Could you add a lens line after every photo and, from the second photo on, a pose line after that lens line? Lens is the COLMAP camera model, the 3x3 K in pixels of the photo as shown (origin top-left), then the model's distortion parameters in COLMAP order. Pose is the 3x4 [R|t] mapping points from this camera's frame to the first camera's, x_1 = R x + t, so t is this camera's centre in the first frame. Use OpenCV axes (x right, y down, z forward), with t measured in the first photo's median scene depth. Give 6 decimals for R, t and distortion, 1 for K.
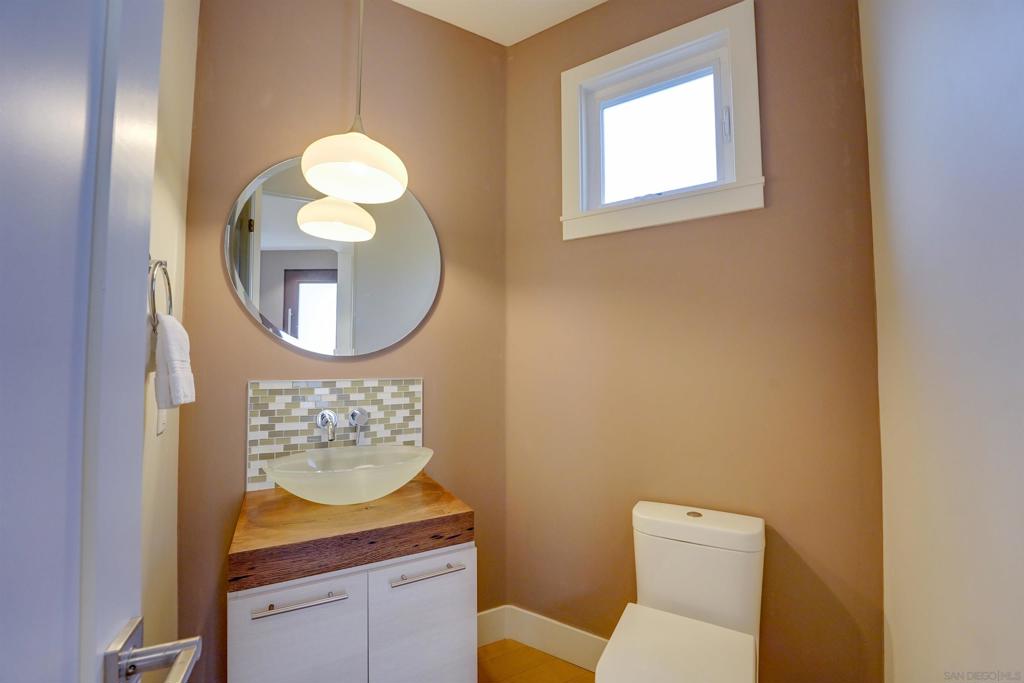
lens RADIAL K [[418.0, 0, 514.6], [0, 418.0, 347.7], [0, 0, 1]] dist [-0.032707, 0.004815]
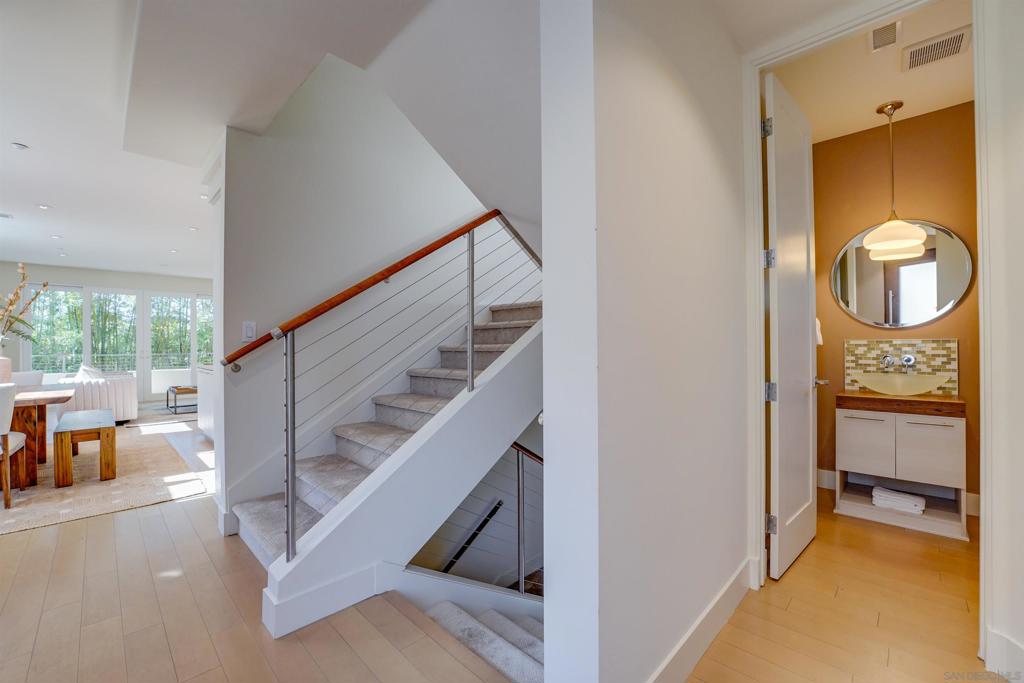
lens RADIAL K [[418.0, 0, 506.4], [0, 418.0, 342.9], [0, 0, 1]] dist [-0.032707, 0.004815]
pose [[0.280002, -0.007365, -0.959971, 0.932571], [0.041521, 0.999128, 0.004446, 0.008928], [0.959101, -0.041104, 0.280064, -1.323489]]
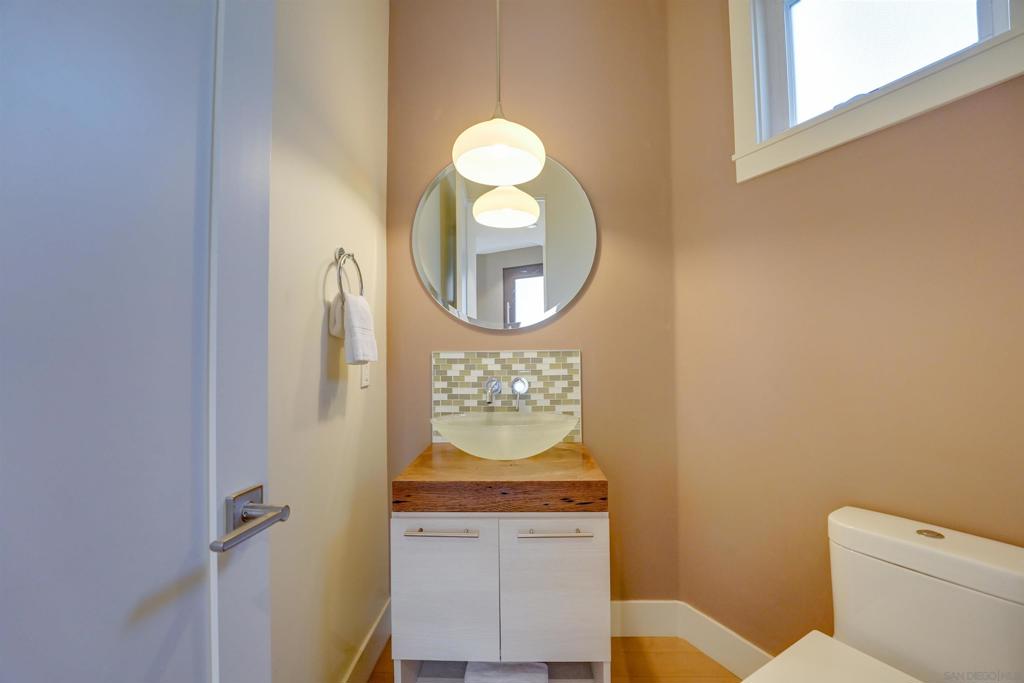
lens RADIAL K [[418.0, 0, 510.6], [0, 418.0, 348.0], [0, 0, 1]] dist [-0.032707, 0.004815]
pose [[0.860274, -0.017817, -0.509520, 0.167860], [0.028649, 0.999499, 0.013419, 0.057494], [0.509026, -0.026141, 0.860354, 0.062266]]
